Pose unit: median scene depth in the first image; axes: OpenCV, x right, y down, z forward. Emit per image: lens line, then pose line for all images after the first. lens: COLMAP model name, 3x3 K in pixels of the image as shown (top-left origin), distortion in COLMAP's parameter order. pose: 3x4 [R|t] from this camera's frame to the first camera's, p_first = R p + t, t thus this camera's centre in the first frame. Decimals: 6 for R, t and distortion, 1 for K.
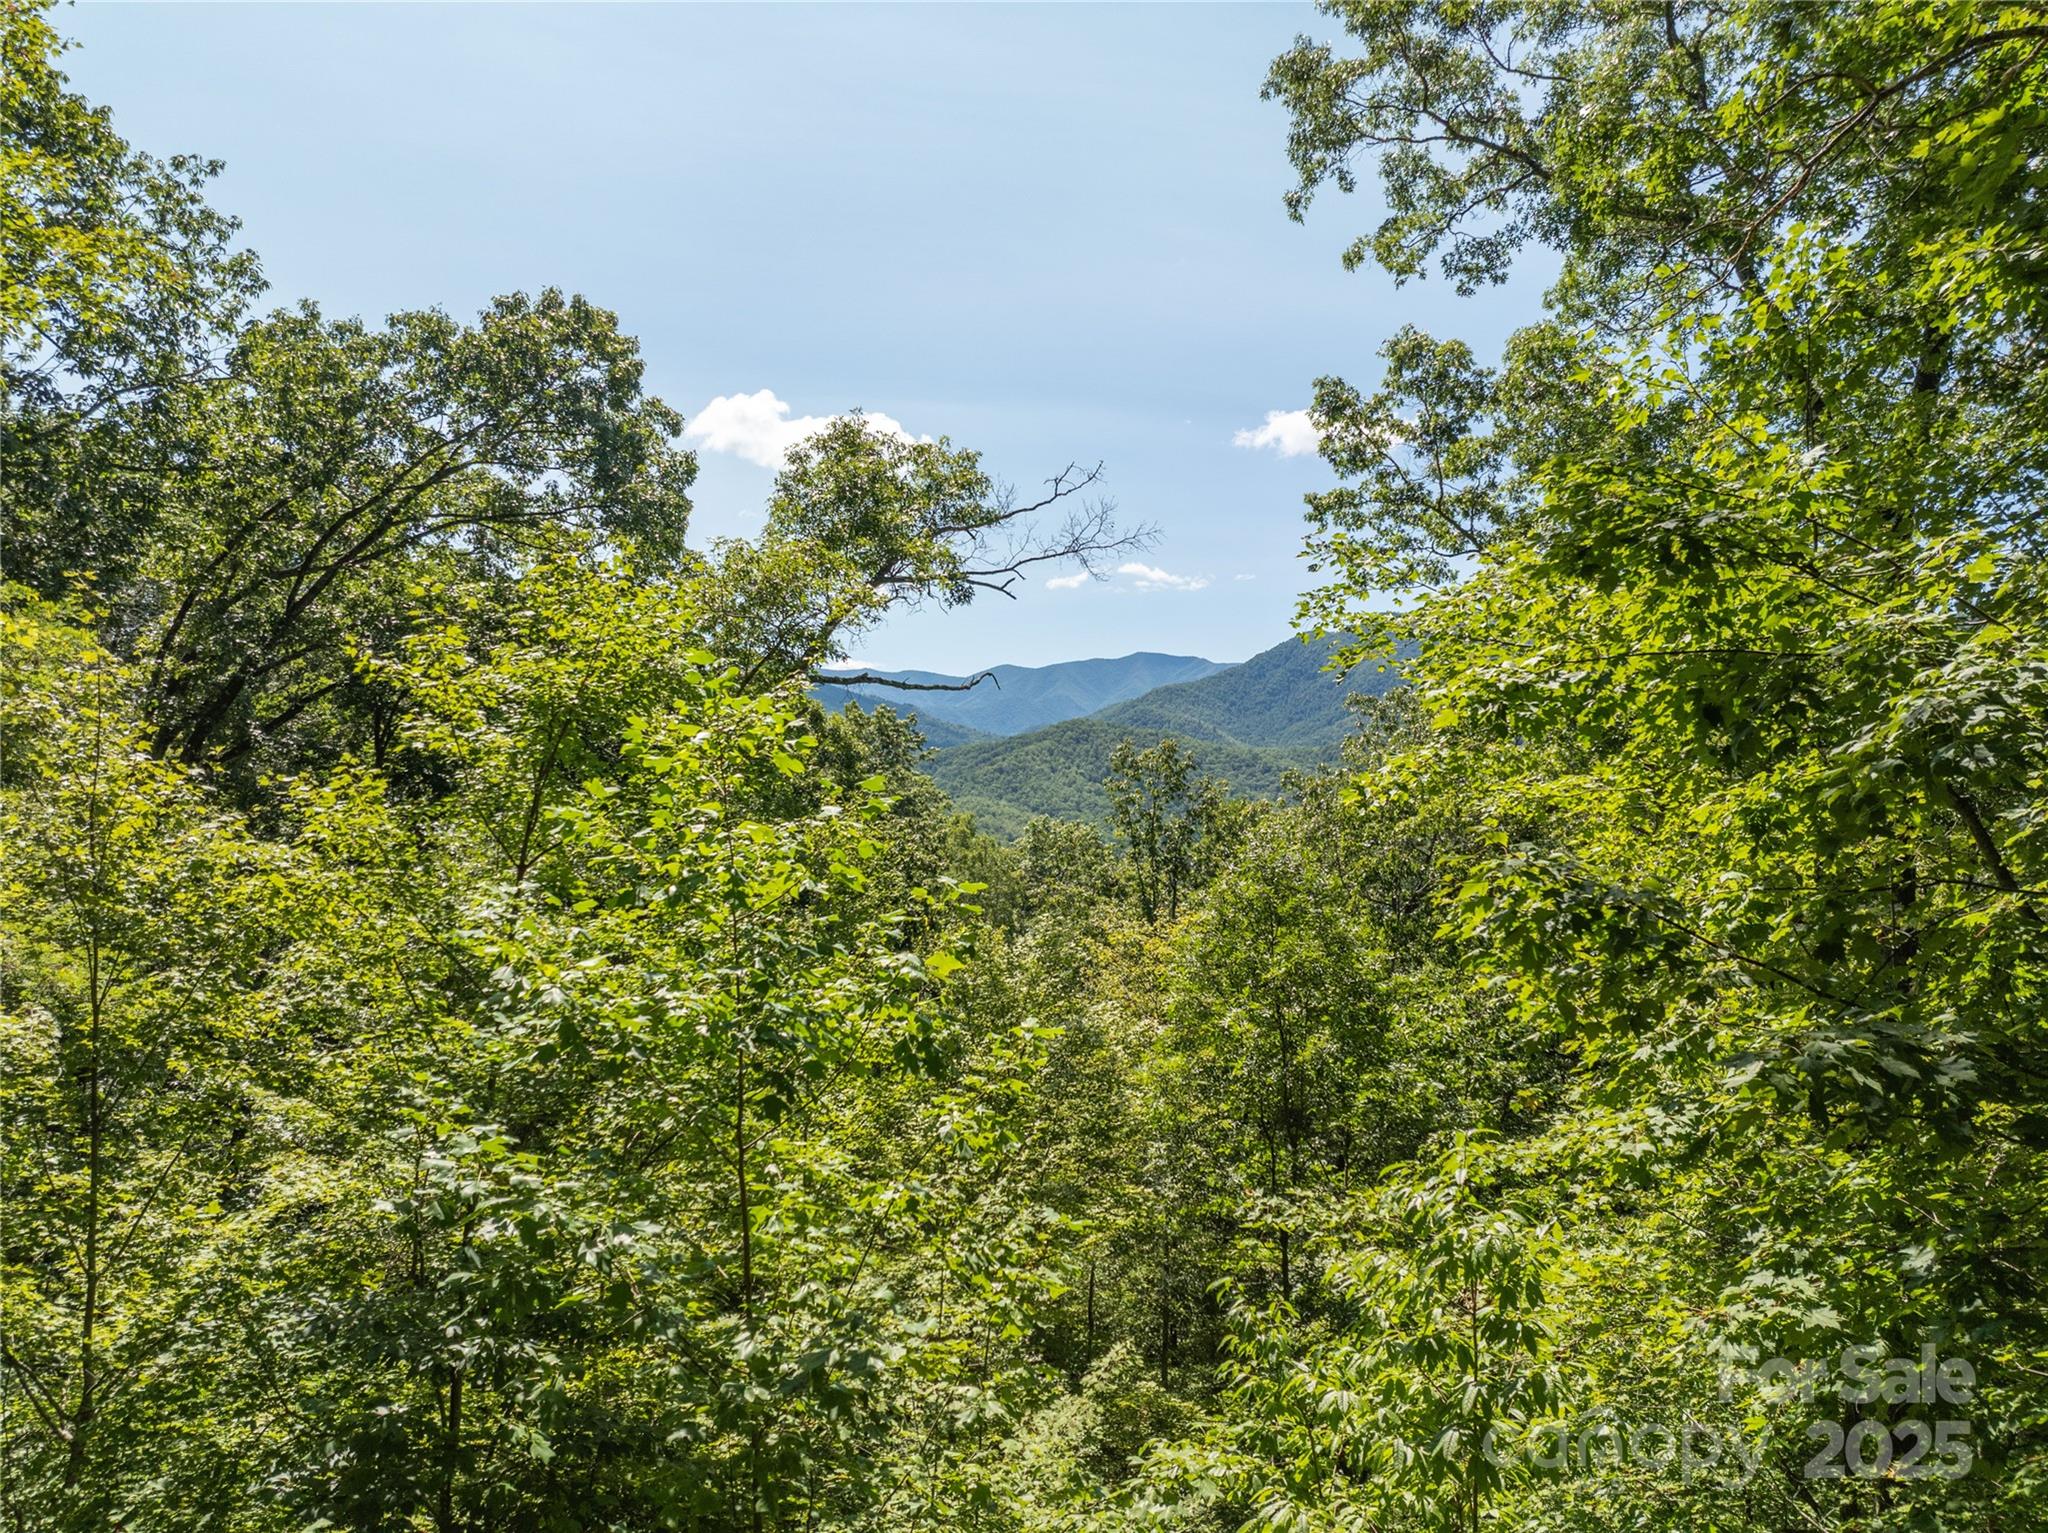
lens RADIAL K [[1448.1, 0, 980.3], [0, 1448.1, 762.9], [0, 0, 1]] dist [-0.009956, -0.001452]
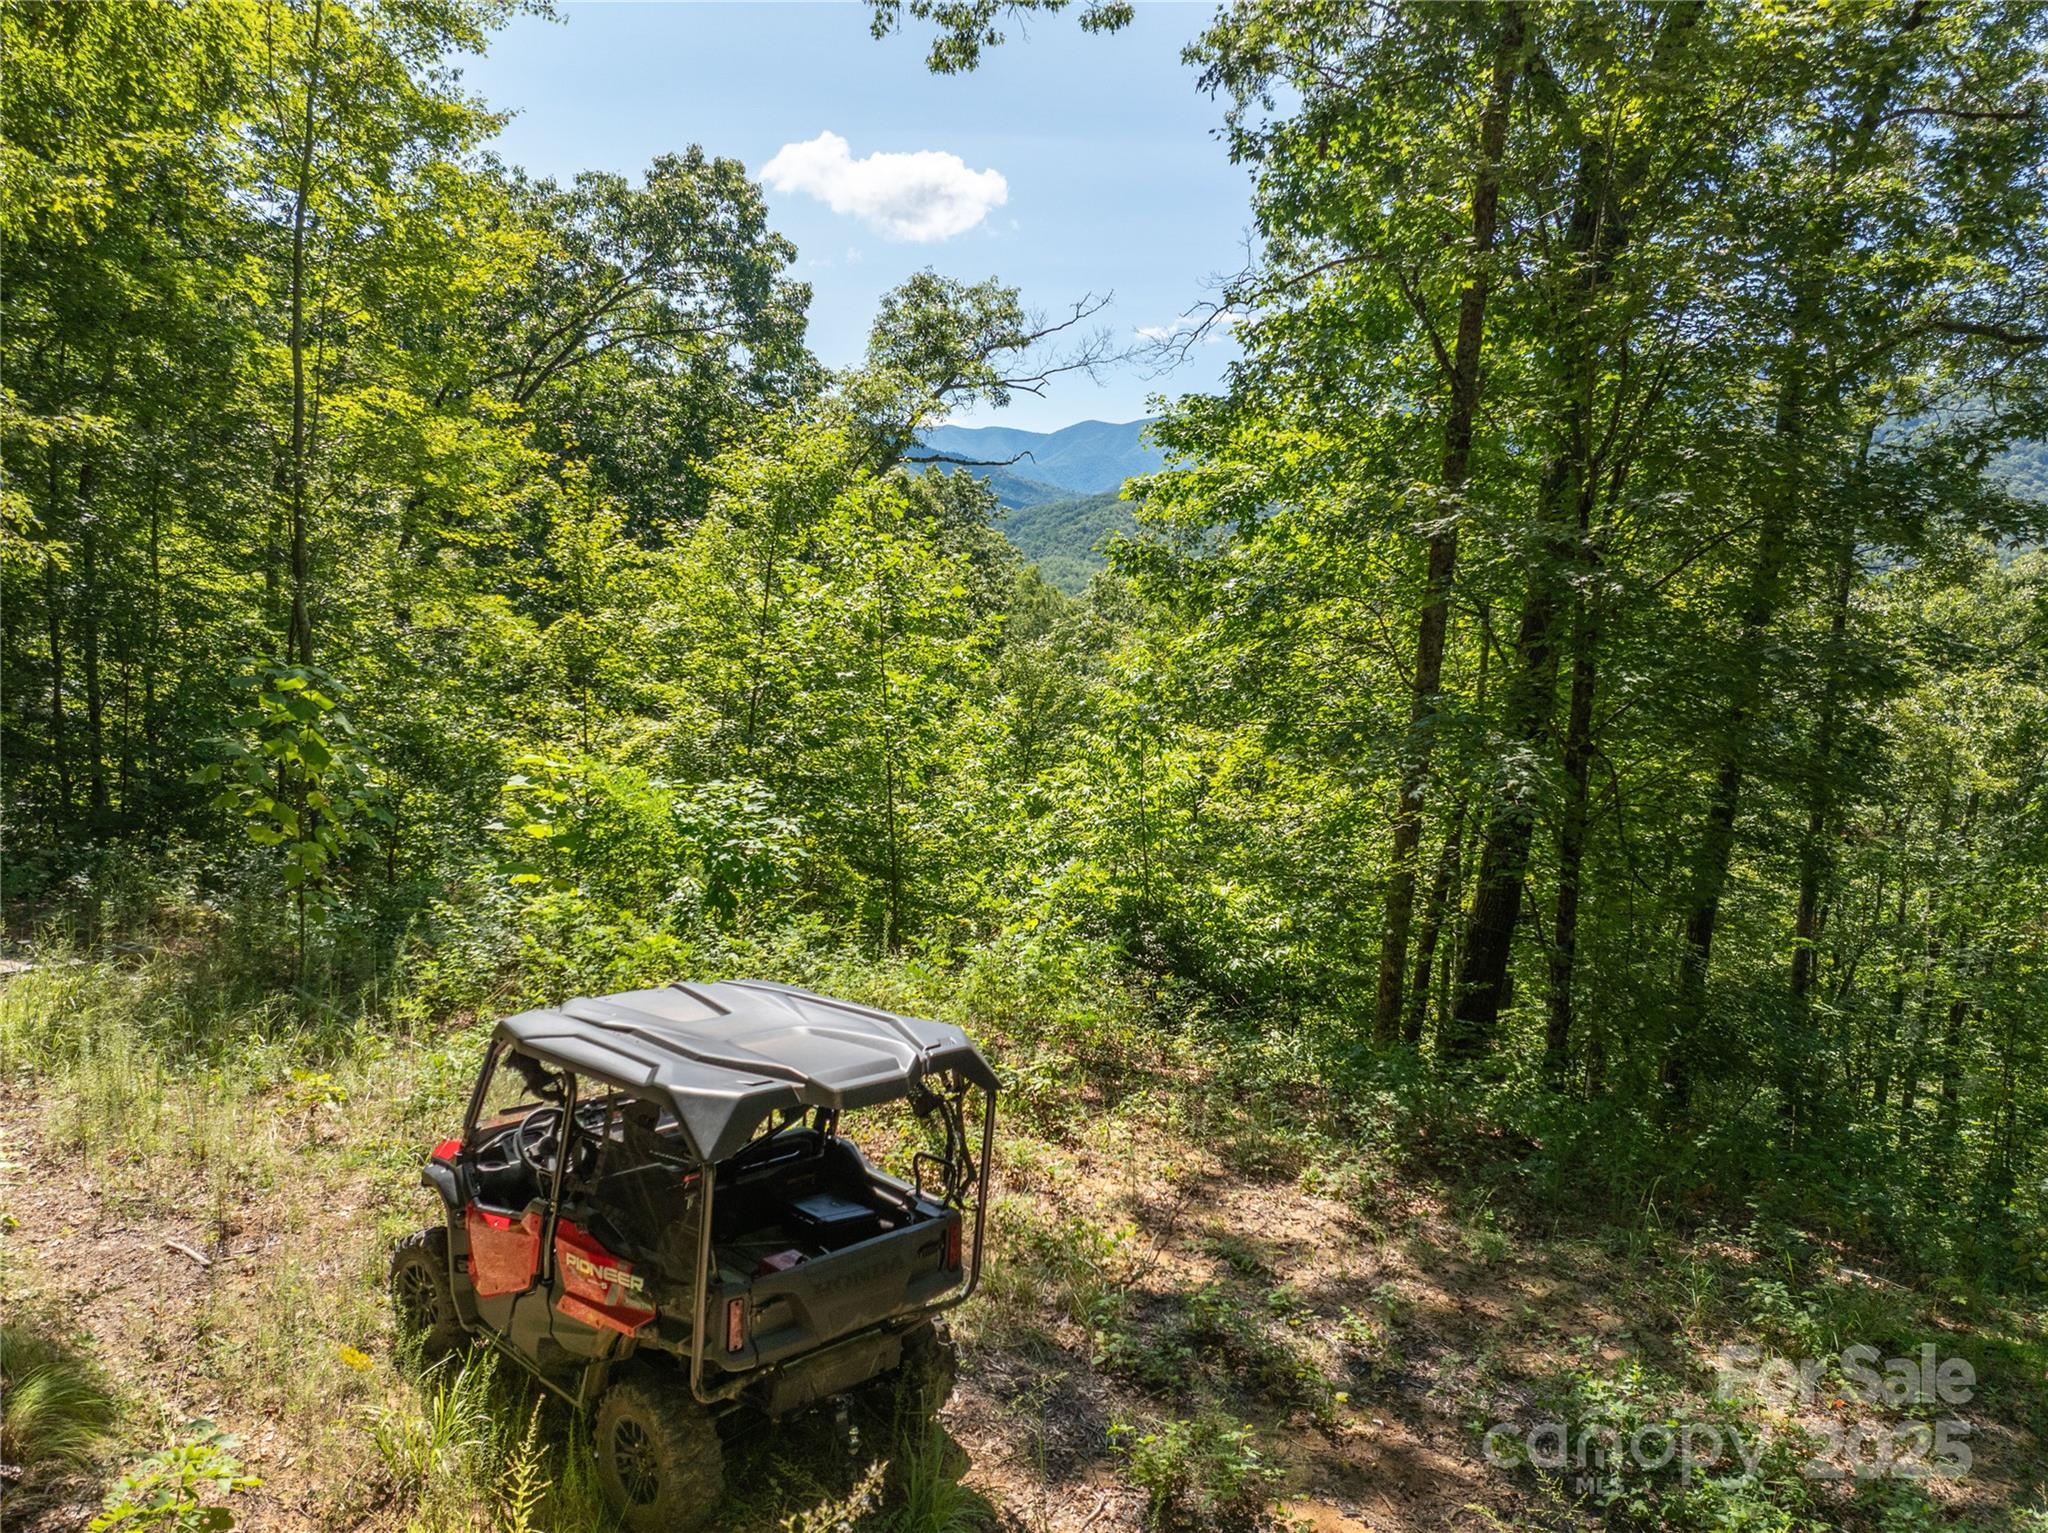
lens RADIAL K [[1448.1, 0, 980.3], [0, 1448.1, 762.9], [0, 0, 1]] dist [-0.009956, -0.001452]
pose [[0.998246, 0.006927, -0.058800, 0.040594], [0.002773, 0.986573, 0.163295, 0.004782], [0.059142, -0.163172, 0.984823, -0.374512]]
